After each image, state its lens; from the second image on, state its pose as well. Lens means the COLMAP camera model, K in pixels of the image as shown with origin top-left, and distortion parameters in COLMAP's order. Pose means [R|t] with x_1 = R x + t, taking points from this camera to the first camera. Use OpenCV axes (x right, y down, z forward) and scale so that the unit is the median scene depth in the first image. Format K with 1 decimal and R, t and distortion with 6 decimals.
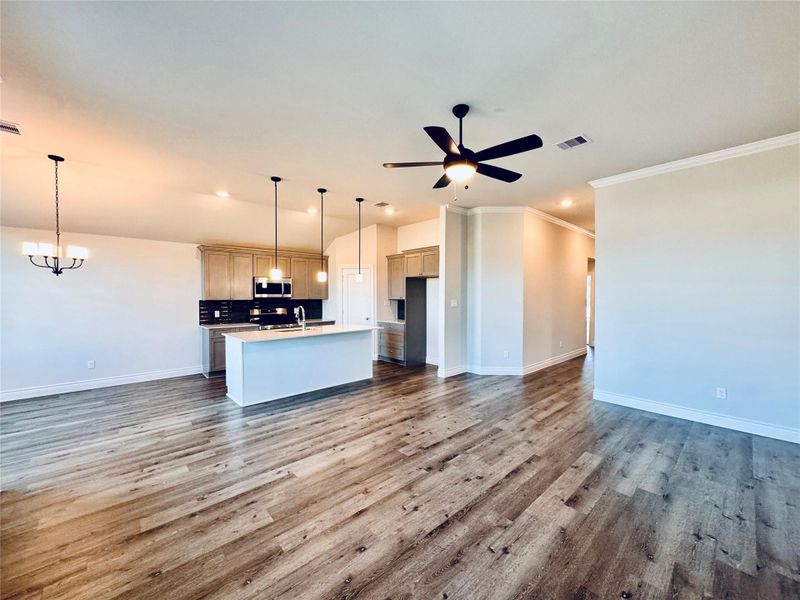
lens RADIAL K [[318.7, 0, 399.5], [0, 318.7, 296.8], [0, 0, 1]] dist [-0.003180, -0.000474]
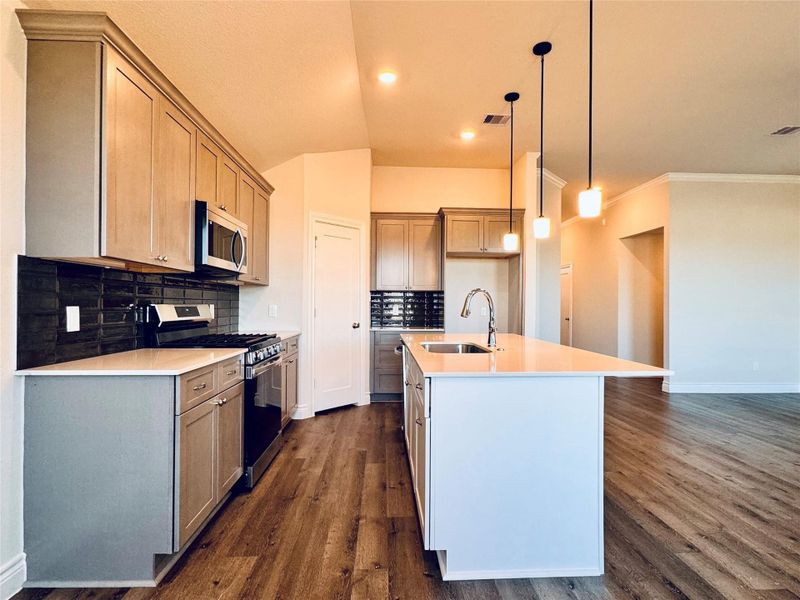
lens RADIAL K [[409.6, 0, 402.5], [0, 409.6, 304.5], [0, 0, 1]] dist [-0.001545, 0.000474]
pose [[0.638241, 0.008789, 0.769787, -0.941422], [-0.006191, 0.999961, -0.006284, 0.062368], [-0.769812, -0.000755, 0.638270, 0.863005]]
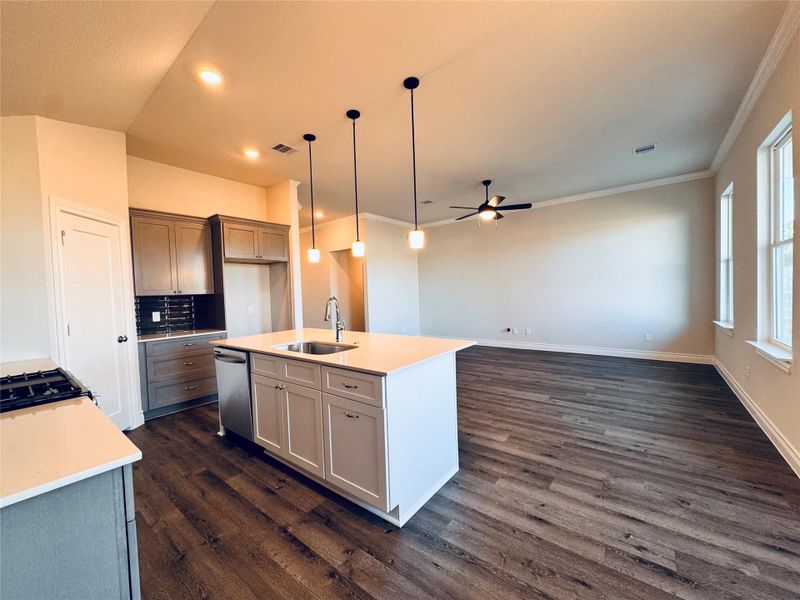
lens RADIAL K [[318.7, 0, 400.4], [0, 318.7, 301.6], [0, 0, 1]] dist [-0.003180, -0.000474]
pose [[-0.162771, -0.023959, 0.986373, -0.999625], [0.038520, 0.998789, 0.030617, 0.028635], [-0.985912, 0.042978, -0.161651, 1.147756]]
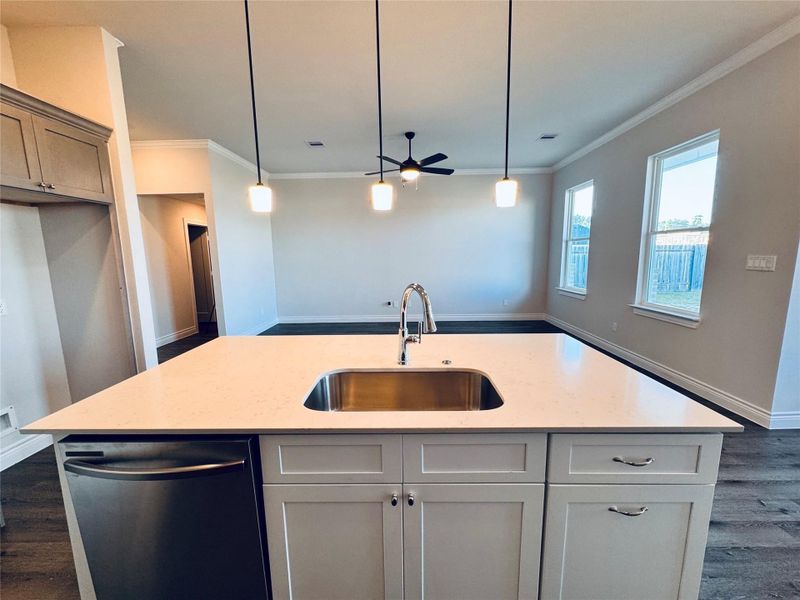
lens RADIAL K [[318.7, 0, 403.4], [0, 318.7, 301.2], [0, 0, 1]] dist [-0.003180, -0.000474]
pose [[-0.724968, -0.089151, 0.682988, -0.588150], [0.019774, 0.988486, 0.150017, 0.001462], [-0.688498, 0.122263, -0.714858, 1.416071]]
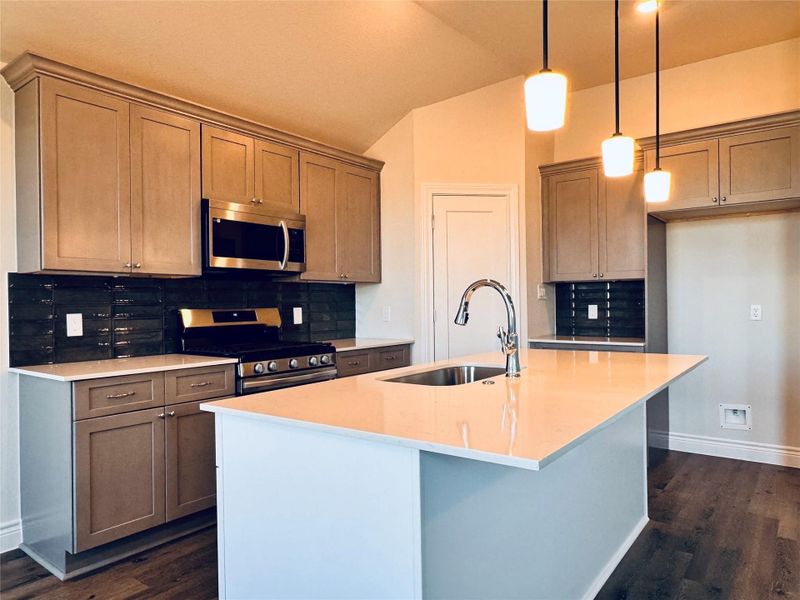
lens RADIAL K [[543.1, 0, 402.0], [0, 543.1, 304.7], [0, 0, 1]] dist [0.000011, -0.003623]
pose [[0.981912, -0.009738, 0.189088, -0.548802], [0.010349, 0.999944, -0.002244, 0.058213], [-0.189055, 0.004161, 0.981958, 0.690102]]
